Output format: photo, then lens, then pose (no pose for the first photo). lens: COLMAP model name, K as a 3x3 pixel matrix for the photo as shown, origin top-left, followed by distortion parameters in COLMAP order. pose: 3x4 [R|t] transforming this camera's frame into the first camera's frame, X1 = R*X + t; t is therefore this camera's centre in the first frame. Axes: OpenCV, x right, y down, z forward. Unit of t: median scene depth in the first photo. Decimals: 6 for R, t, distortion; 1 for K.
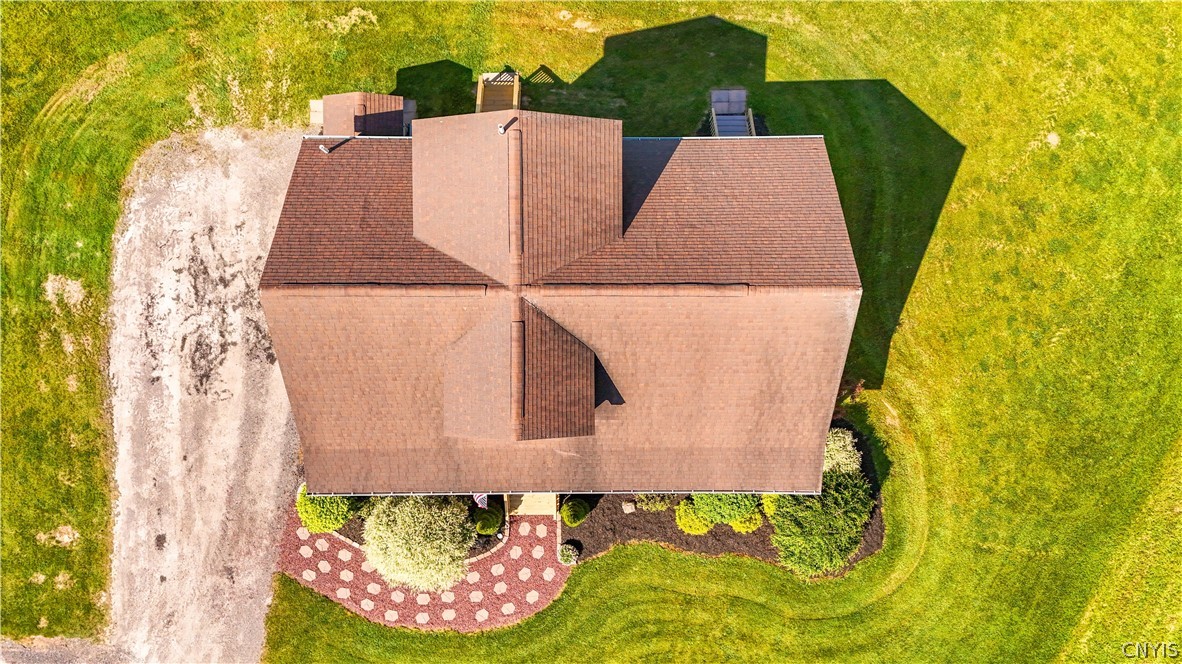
lens RADIAL K [[836.8, 0, 591.0], [0, 836.8, 332.0], [0, 0, 1]] dist [0.040226, -0.000078]
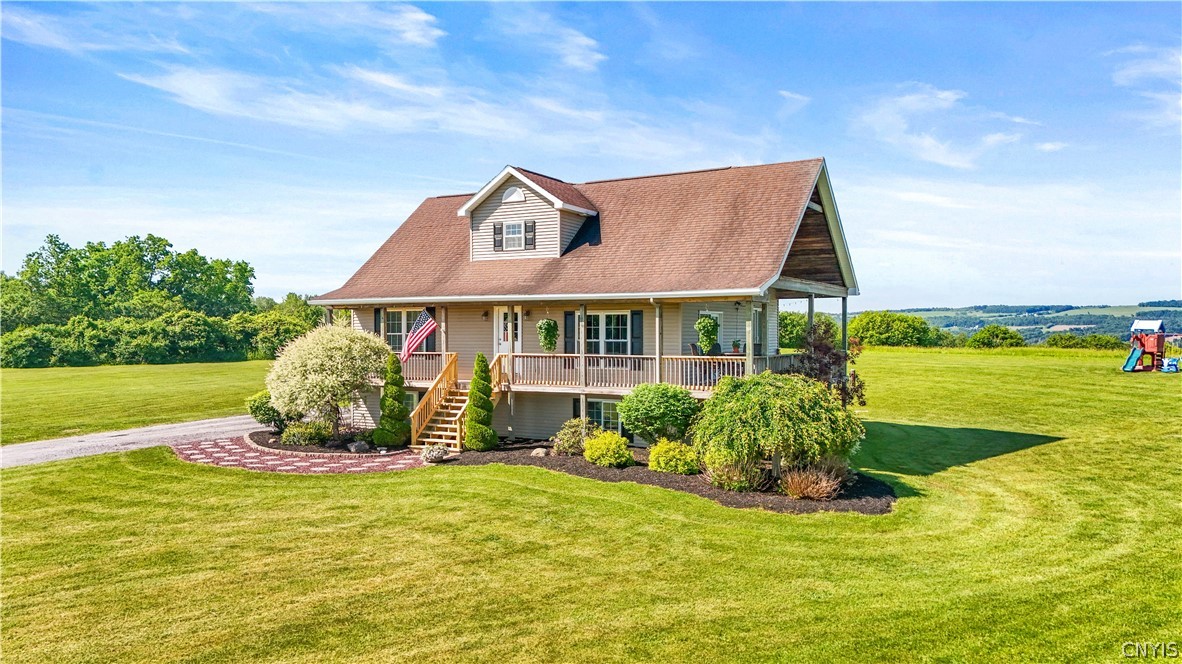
lens RADIAL K [[836.8, 0, 591.0], [0, 836.8, 332.0], [0, 0, 1]] dist [0.040226, -0.000078]
pose [[0.860837, 0.005233, -0.508854, 0.461962], [-0.507842, 0.072682, -0.858378, 0.819494], [0.032492, 0.997341, 0.065225, 0.834571]]
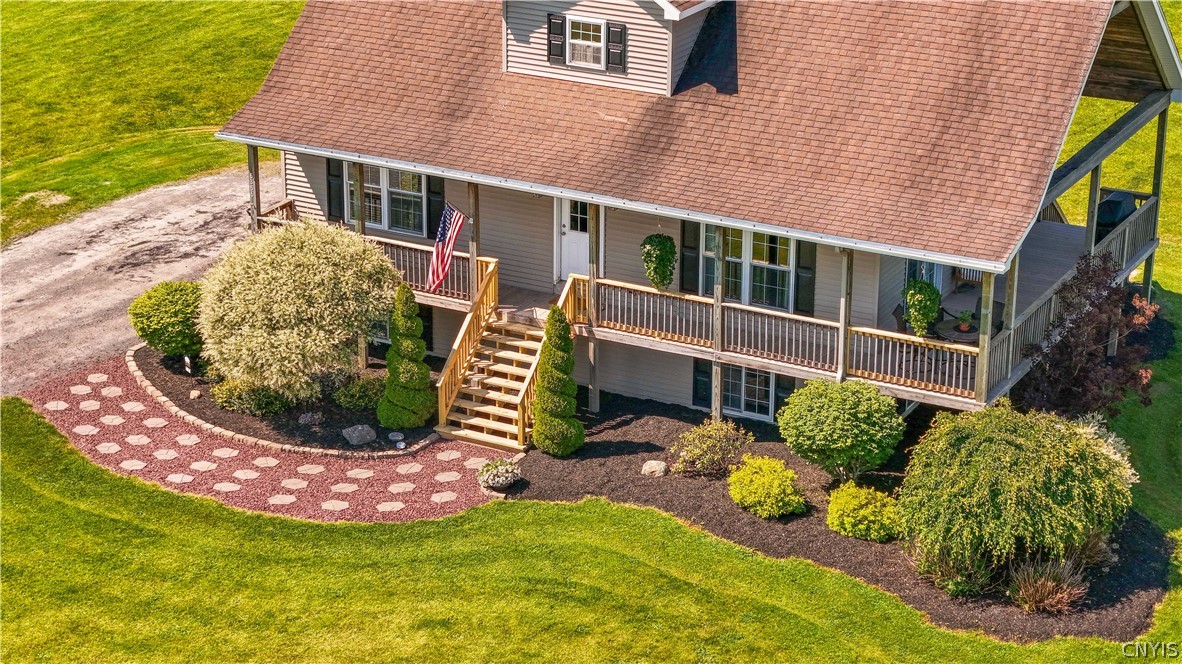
lens RADIAL K [[2438.6, 0, 591.0], [0, 2438.6, 332.0], [0, 0, 1]] dist [-0.035333, 0.216218]
pose [[0.873251, 0.184133, -0.451141, 0.634028], [-0.486812, 0.369842, -0.791347, 1.313643], [0.021138, 0.910666, 0.412603, 0.339883]]
